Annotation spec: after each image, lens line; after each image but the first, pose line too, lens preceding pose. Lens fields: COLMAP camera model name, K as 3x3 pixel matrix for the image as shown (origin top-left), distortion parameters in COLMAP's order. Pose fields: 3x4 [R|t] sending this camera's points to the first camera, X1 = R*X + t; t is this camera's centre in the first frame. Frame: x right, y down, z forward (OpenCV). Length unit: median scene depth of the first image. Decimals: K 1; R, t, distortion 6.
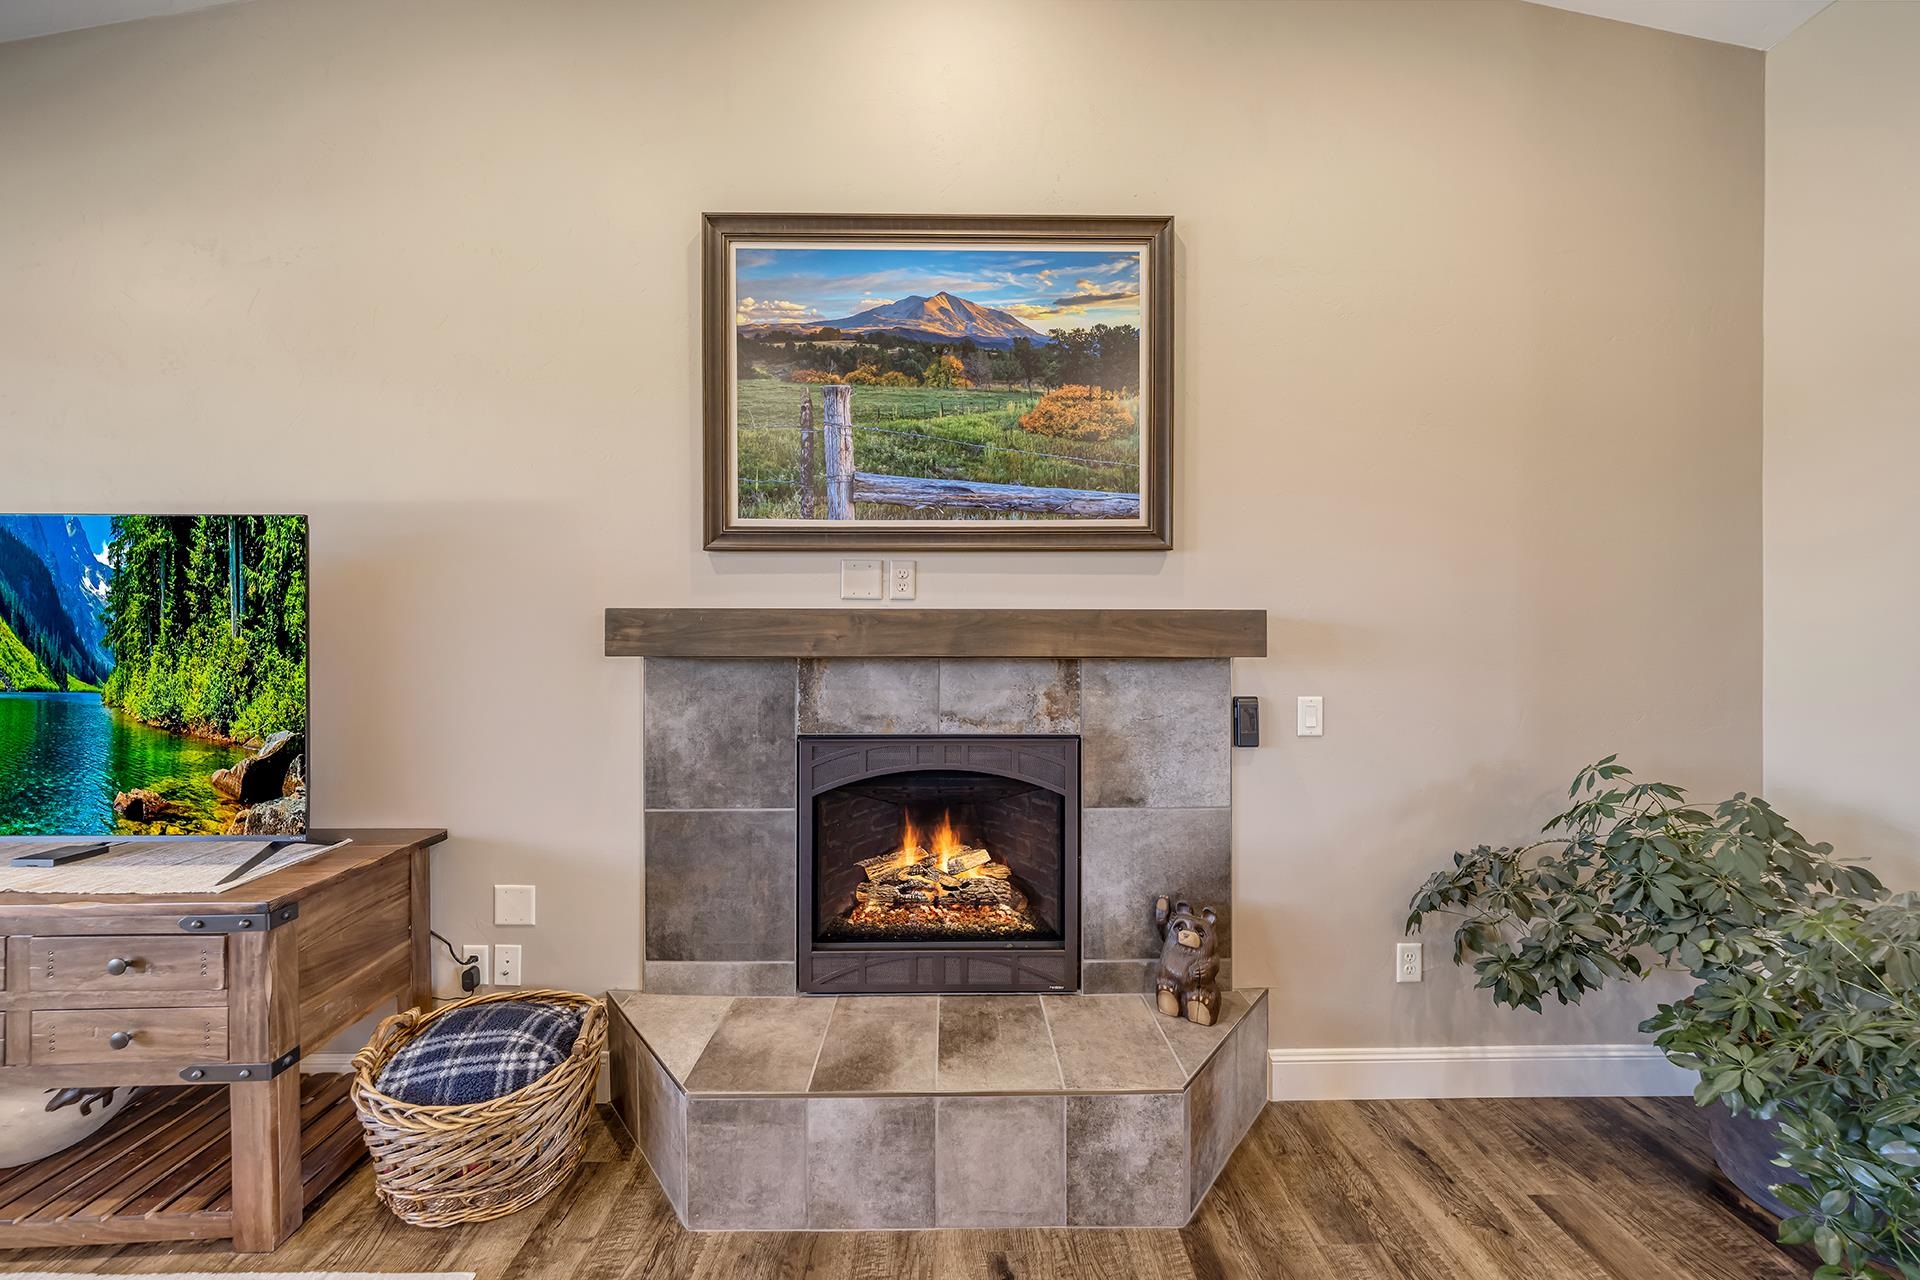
lens RADIAL K [[646.7, 0, 961.5], [0, 646.7, 637.3], [0, 0, 1]] dist [-0.002884, -0.000269]
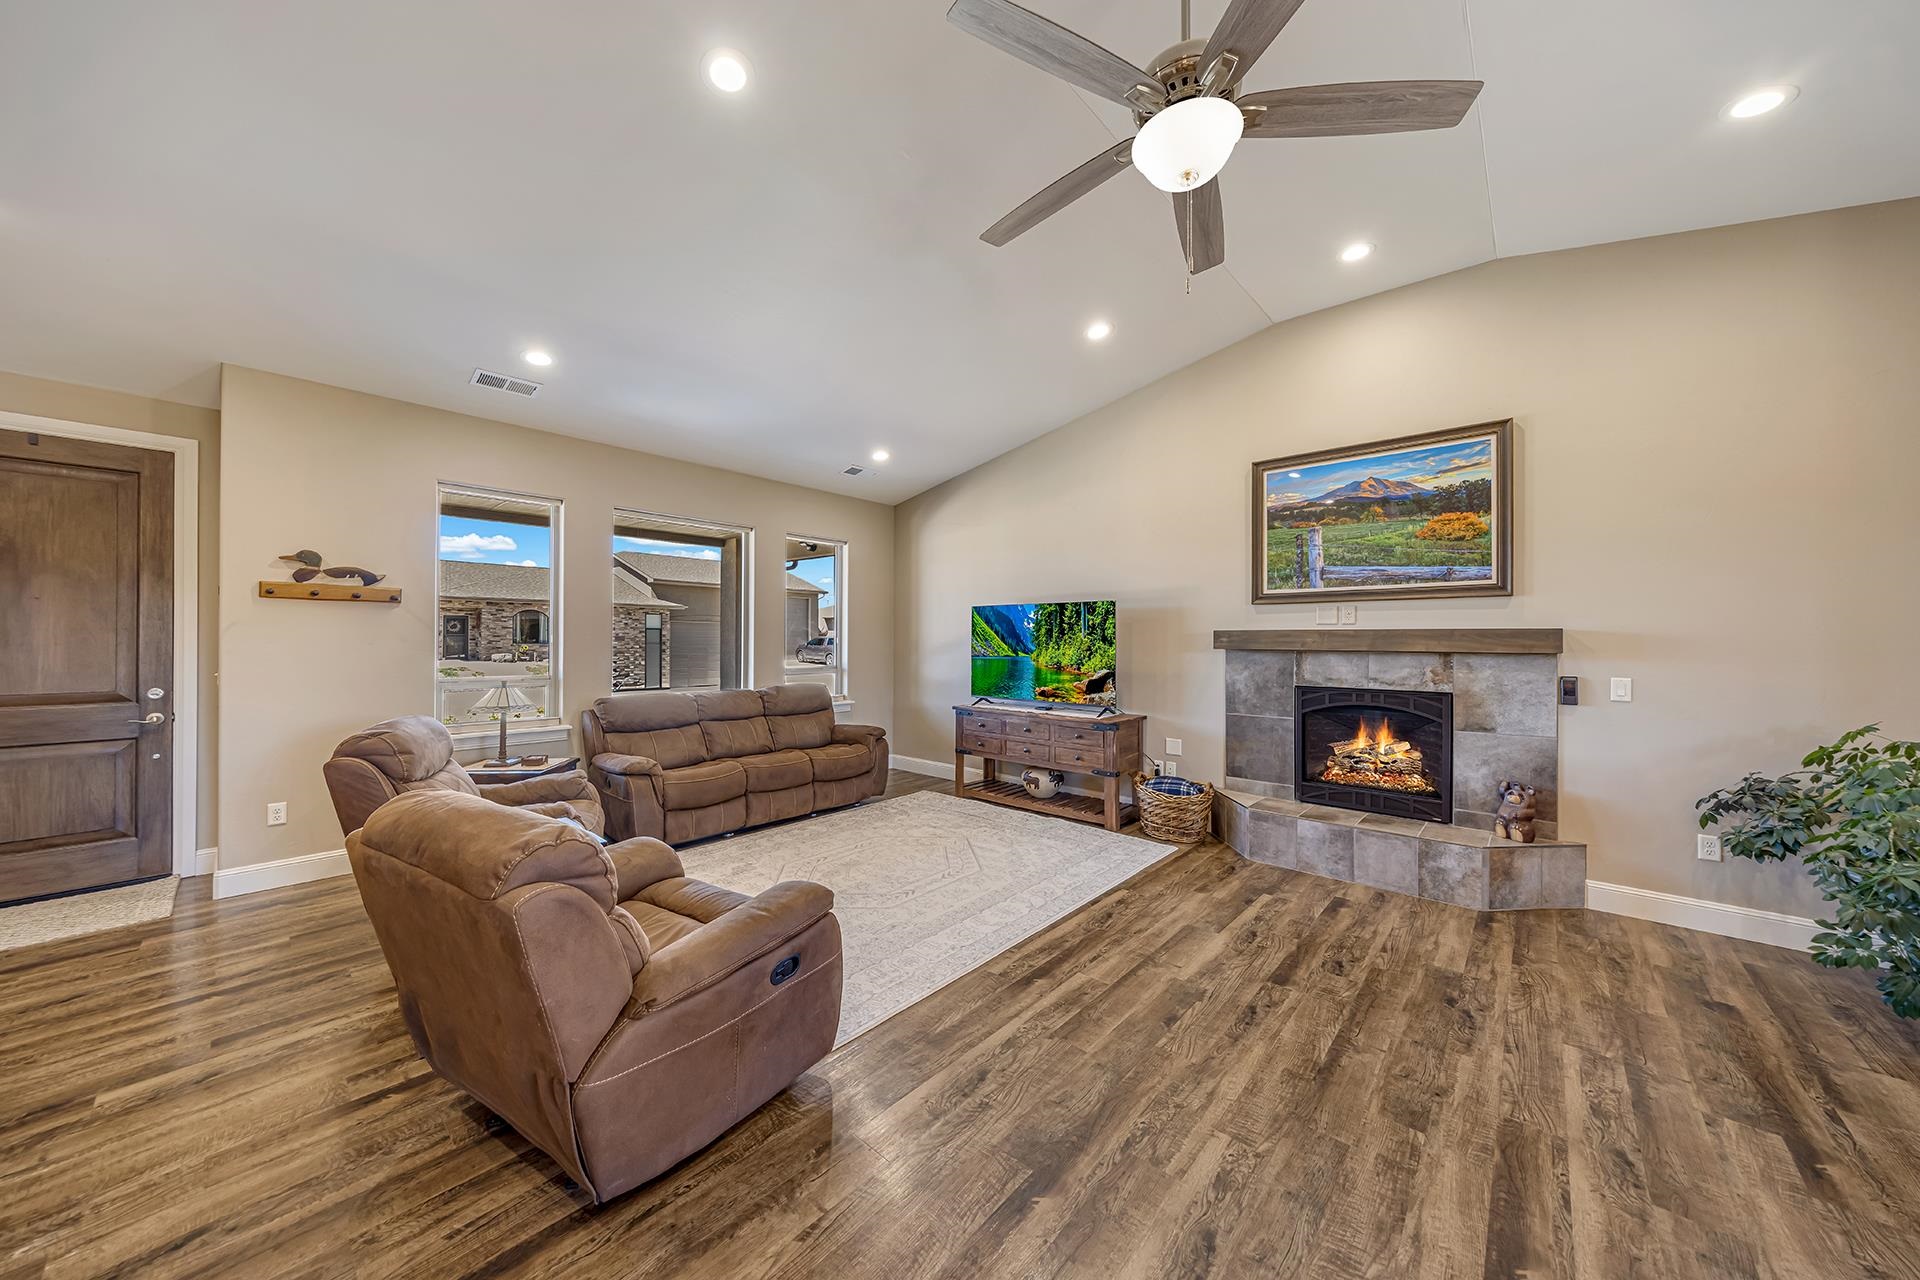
lens RADIAL K [[646.7, 0, 961.5], [0, 646.7, 637.3], [0, 0, 1]] dist [-0.002884, -0.000269]
pose [[0.736333, 0.000748, -0.676619, 0.411886], [-0.005281, 0.999975, -0.004642, 0.001321], [0.676598, 0.006991, 0.736319, -1.437107]]
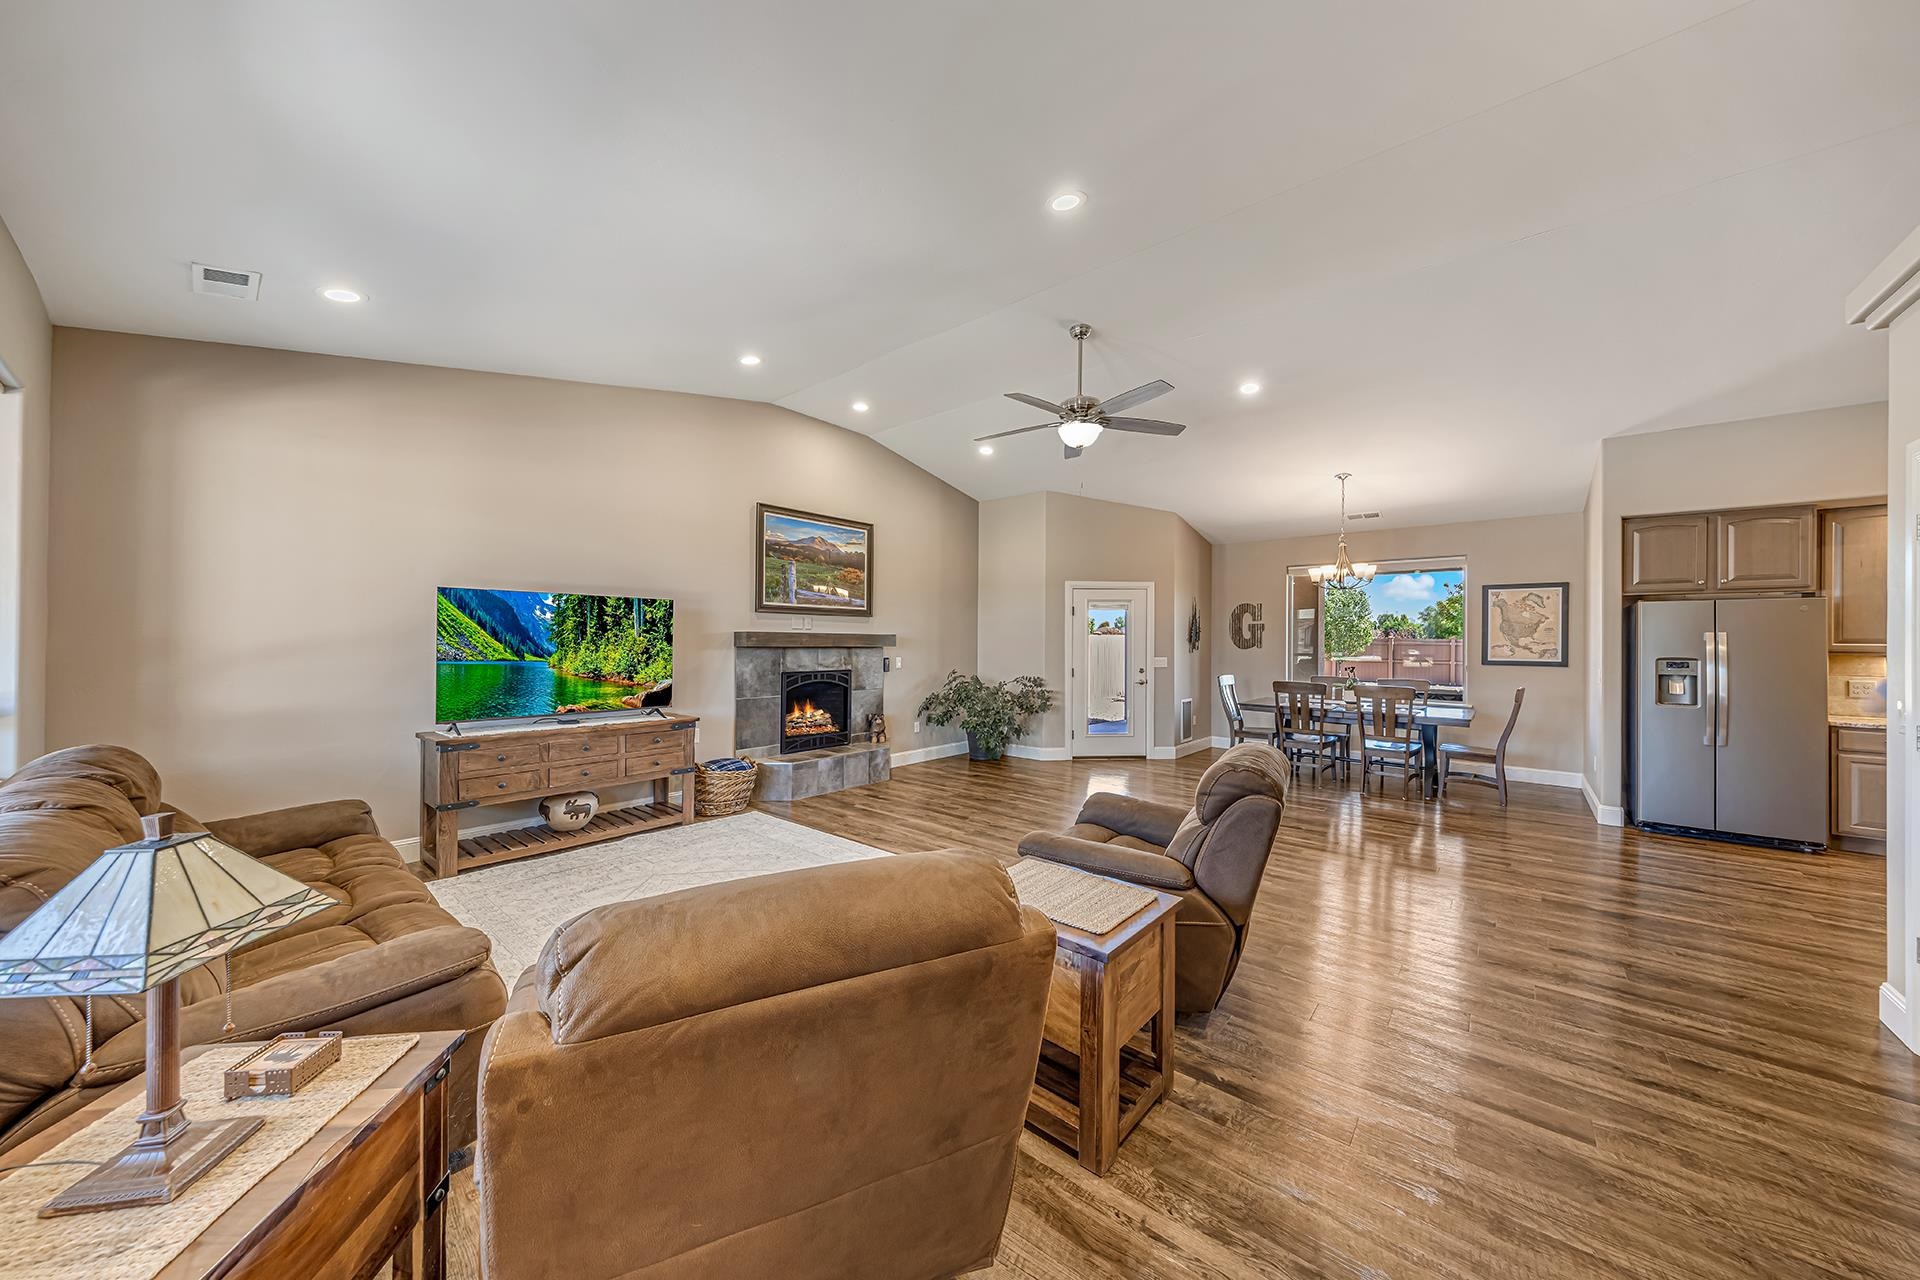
lens RADIAL K [[631.5, 0, 956.1], [0, 631.5, 631.8], [0, 0, 1]] dist [-0.000276, -0.000045]
pose [[0.658740, 0.018591, 0.752141, -1.992519], [-0.007932, 0.999811, -0.017766, 0.004402], [-0.752329, 0.005737, 0.658763, -1.650400]]
